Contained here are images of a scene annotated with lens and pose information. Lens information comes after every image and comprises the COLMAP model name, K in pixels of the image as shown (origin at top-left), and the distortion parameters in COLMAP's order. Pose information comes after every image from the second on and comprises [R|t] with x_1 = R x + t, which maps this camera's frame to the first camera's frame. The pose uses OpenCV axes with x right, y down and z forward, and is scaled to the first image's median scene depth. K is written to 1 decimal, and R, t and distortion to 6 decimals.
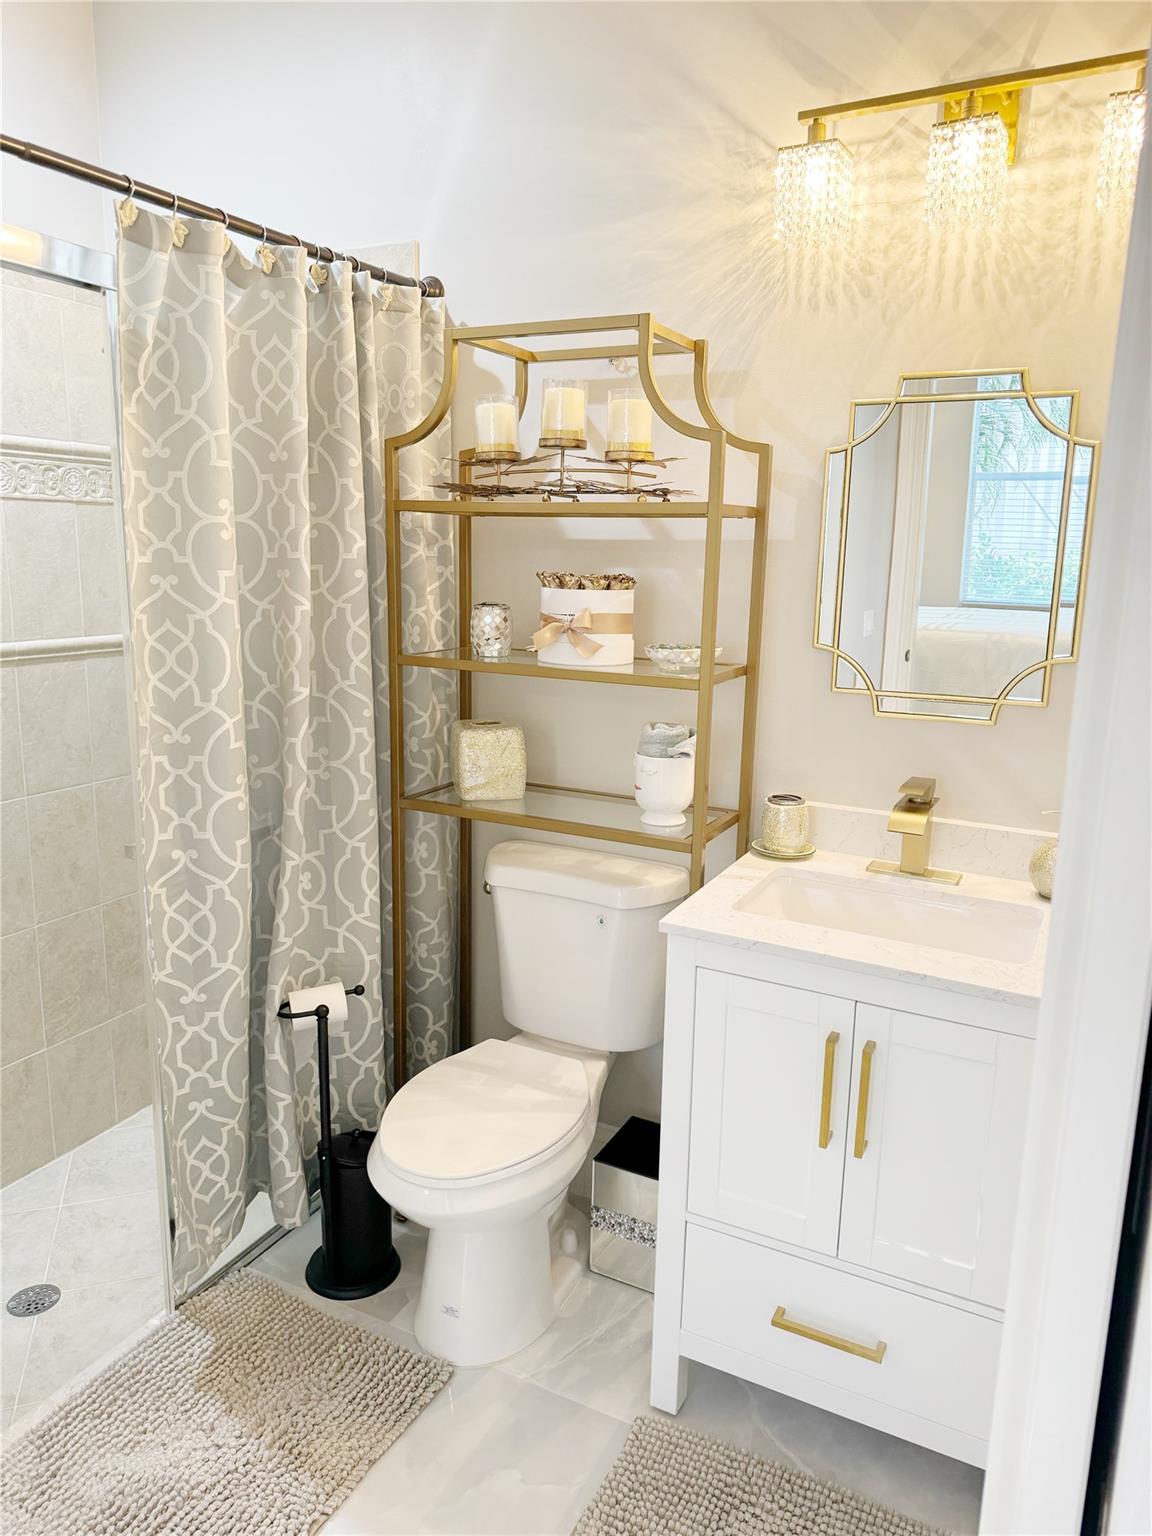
lens RADIAL K [[1089.9, 0, 576.0], [0, 1089.9, 768.0], [0, 0, 1]] dist [0.042367, -0.034160]
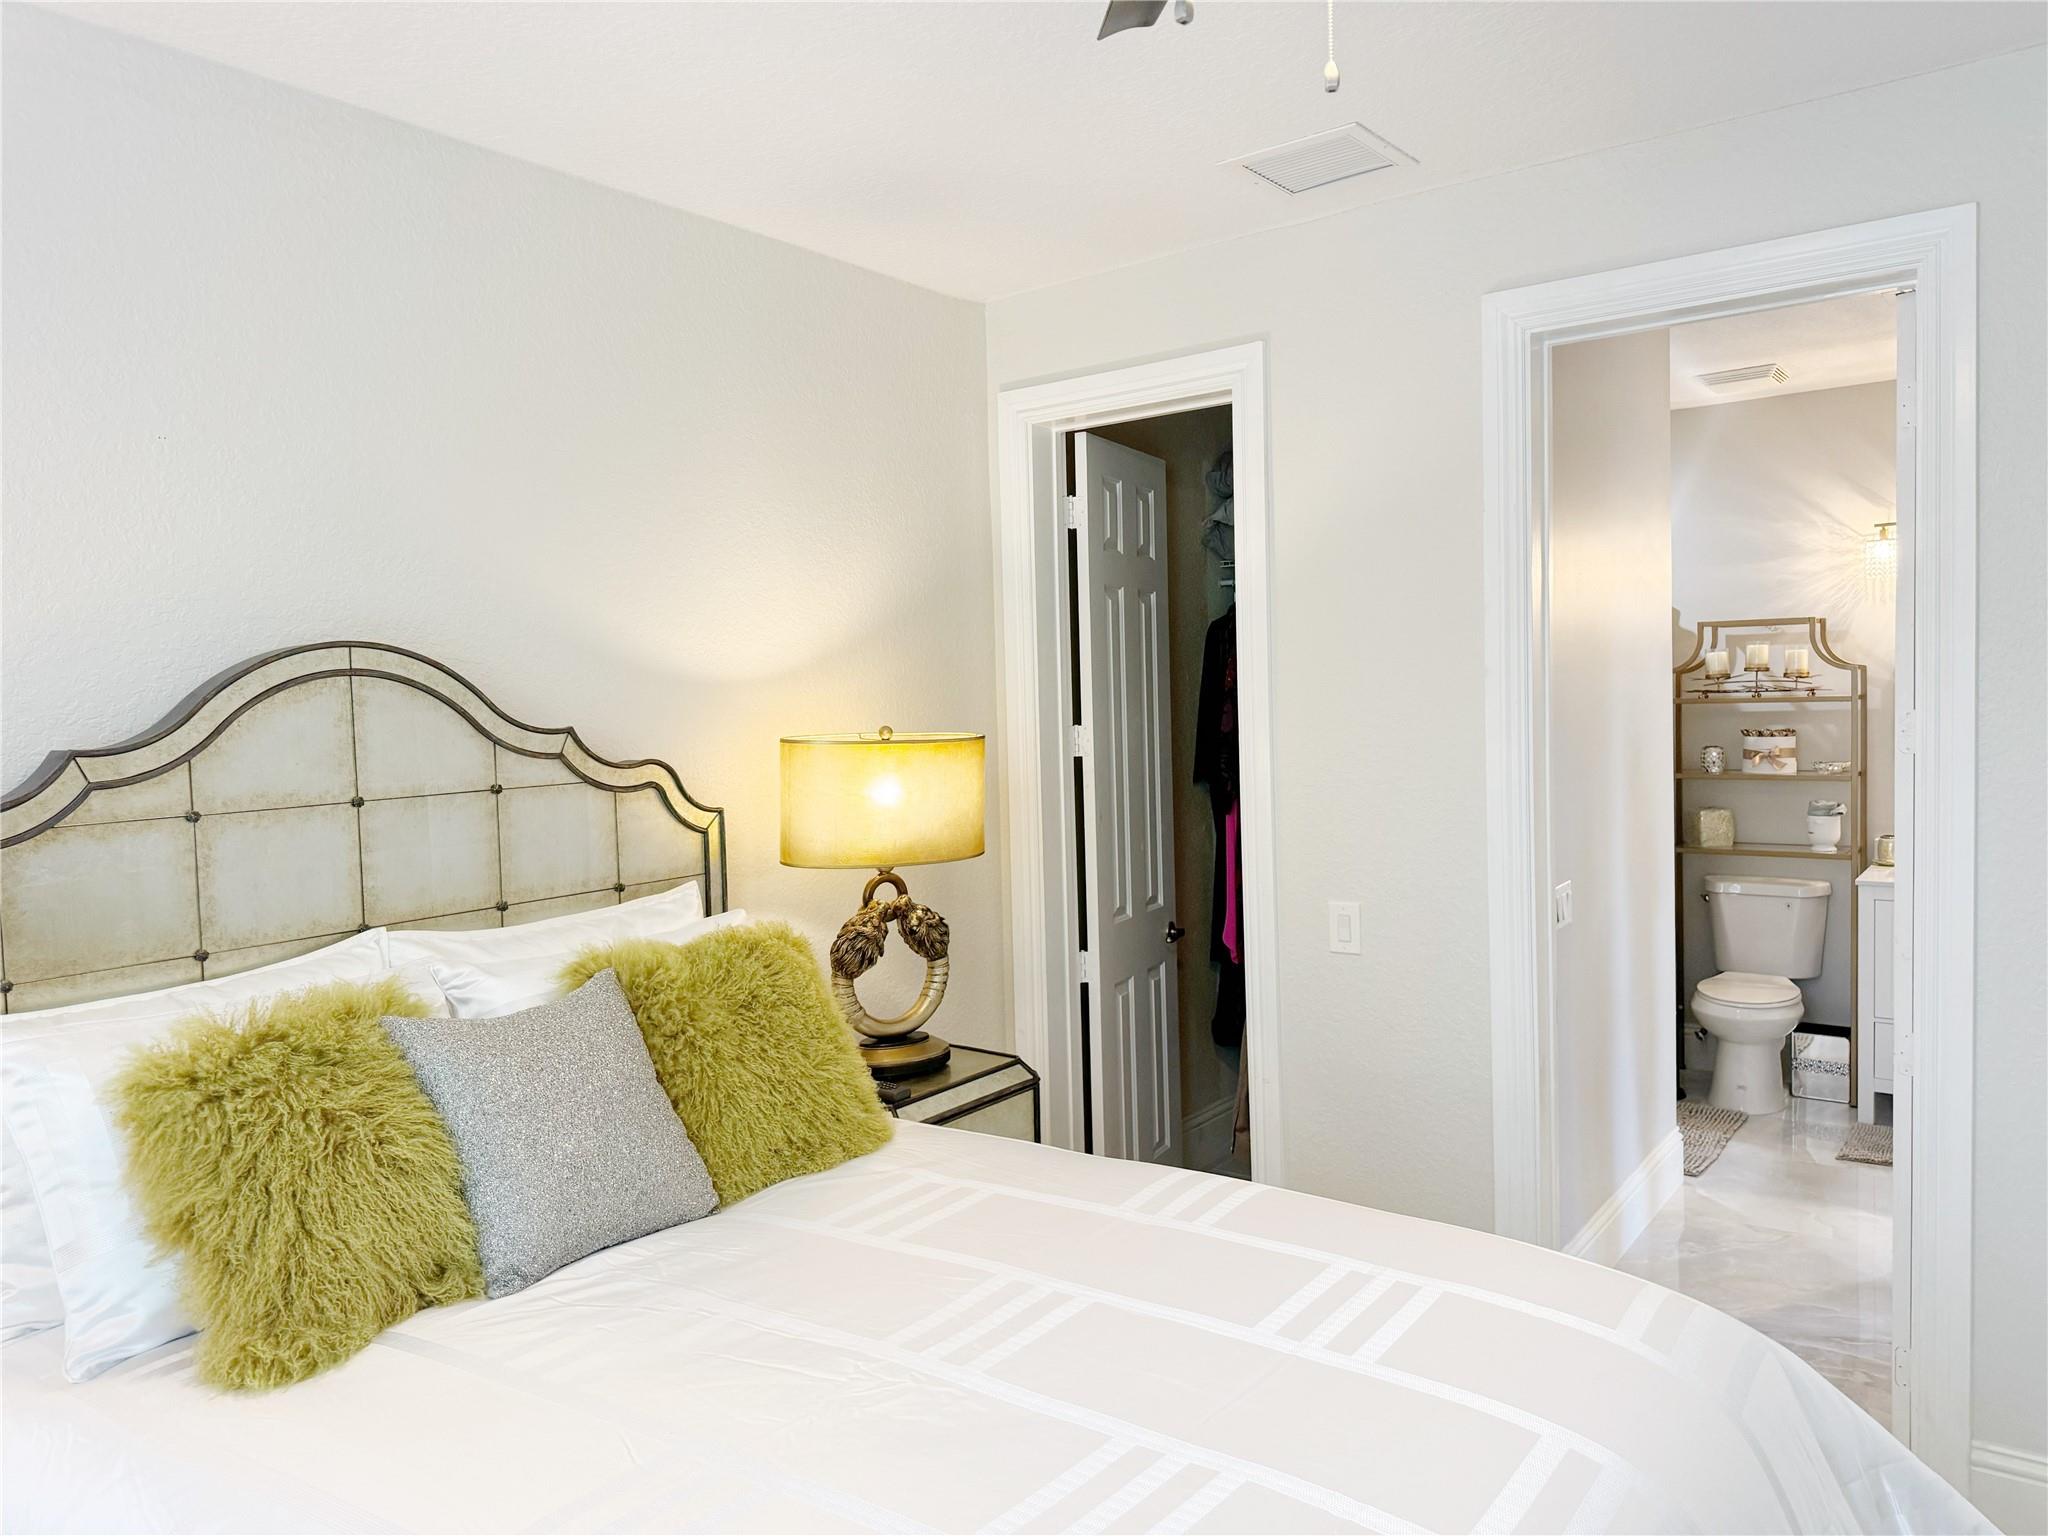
lens RADIAL K [[1433.2, 0, 1038.8], [0, 1433.2, 770.4], [0, 0, 1]] dist [0.072640, -0.082526]
pose [[0.983535, -0.042894, -0.175554, -0.909914], [0.015721, 0.988048, -0.153342, 0.308925], [0.180033, 0.148058, 0.972454, -1.980951]]
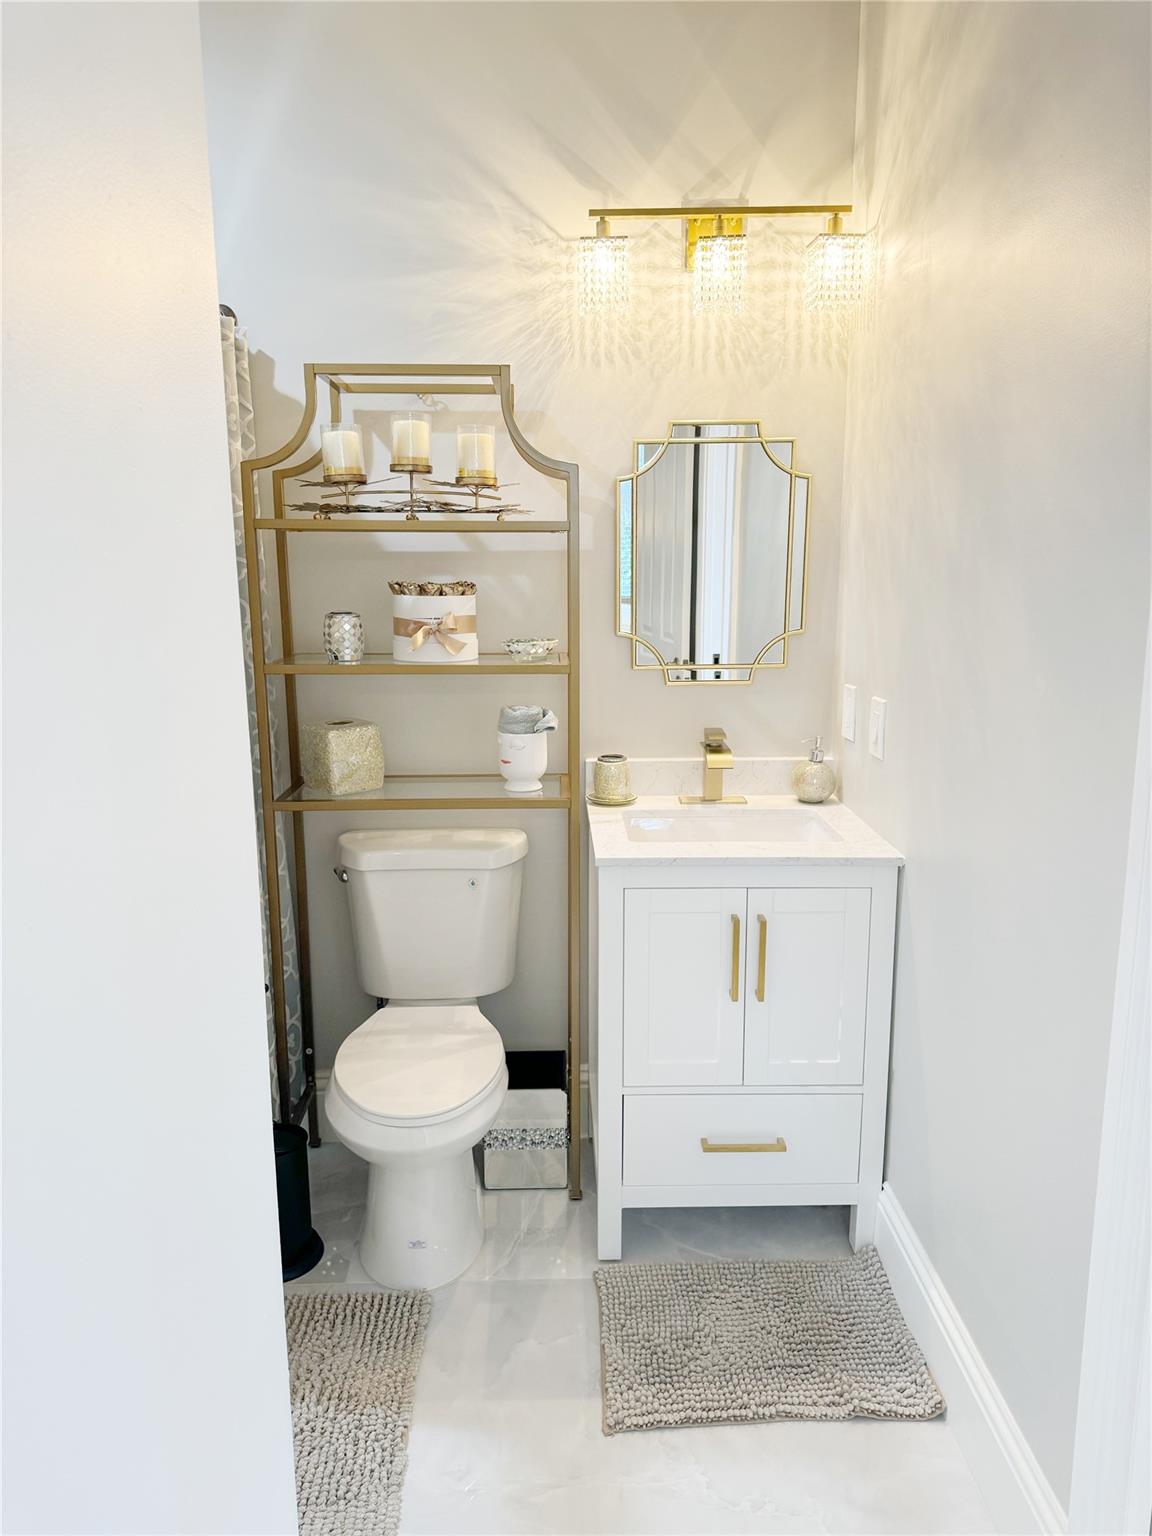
lens RADIAL K [[1074.9, 0, 590.2], [0, 1074.9, 765.3], [0, 0, 1]] dist [0.072640, -0.082526]
pose [[0.879085, -0.117564, 0.461940, -0.415288], [0.120366, 0.992451, 0.023518, 0.006311], [-0.461217, 0.034927, 0.886600, -0.077226]]
